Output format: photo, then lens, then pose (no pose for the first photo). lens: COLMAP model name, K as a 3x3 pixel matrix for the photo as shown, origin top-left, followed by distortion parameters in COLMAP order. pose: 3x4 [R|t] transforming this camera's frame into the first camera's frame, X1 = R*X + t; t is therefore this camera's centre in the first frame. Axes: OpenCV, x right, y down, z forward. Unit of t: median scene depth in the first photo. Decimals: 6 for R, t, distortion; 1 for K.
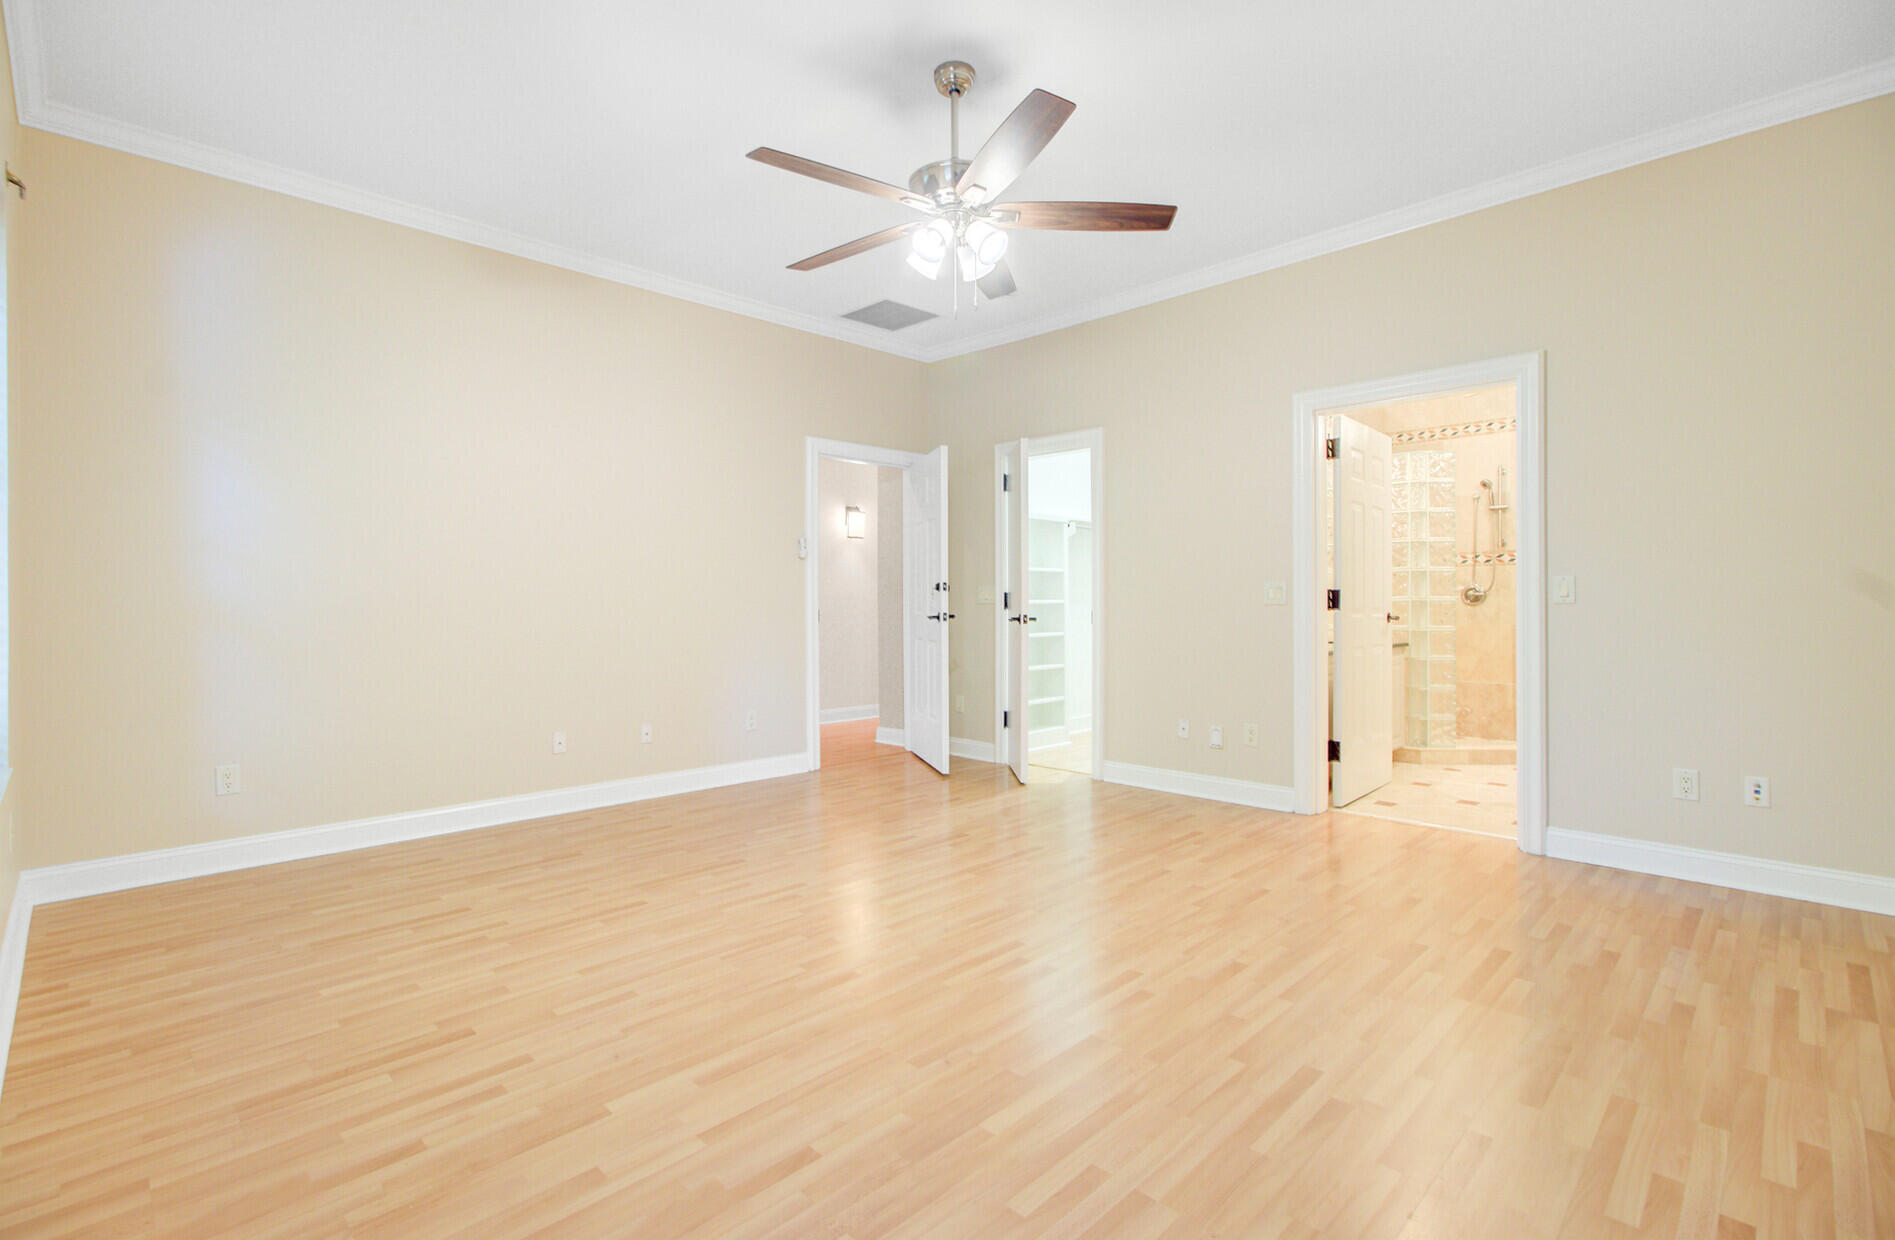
lens RADIAL K [[869.0, 0, 955.6], [0, 869.0, 615.2], [0, 0, 1]] dist [-0.000992, 0.000980]
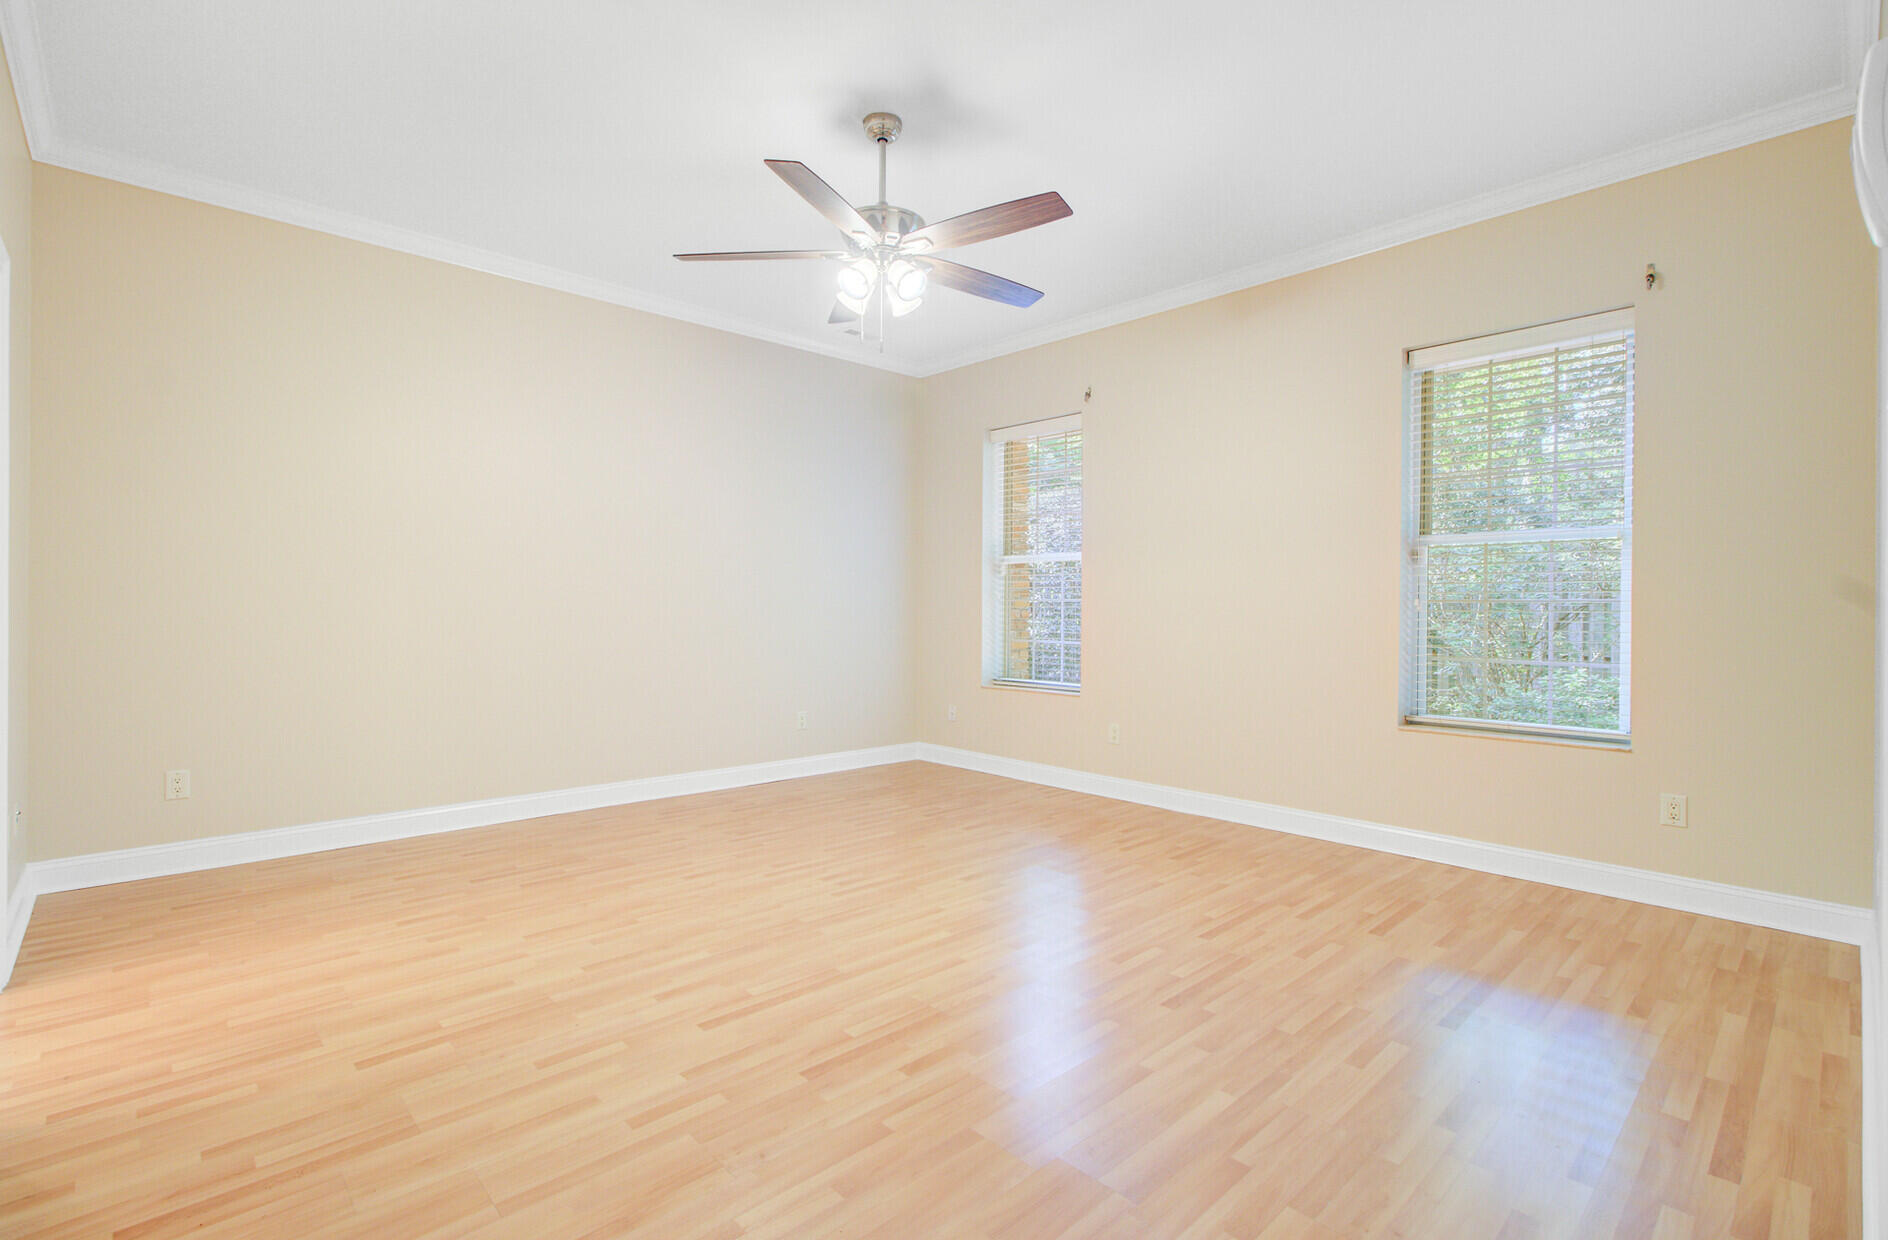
lens RADIAL K [[866.1, 0, 945.9], [0, 866.1, 612.8], [0, 0, 1]] dist [0.000004, 0.000567]
pose [[-0.999017, -0.002424, 0.044265, -0.129557], [-0.001402, 0.999732, 0.023108, -0.047229], [-0.044309, 0.023024, -0.998753, 2.090620]]
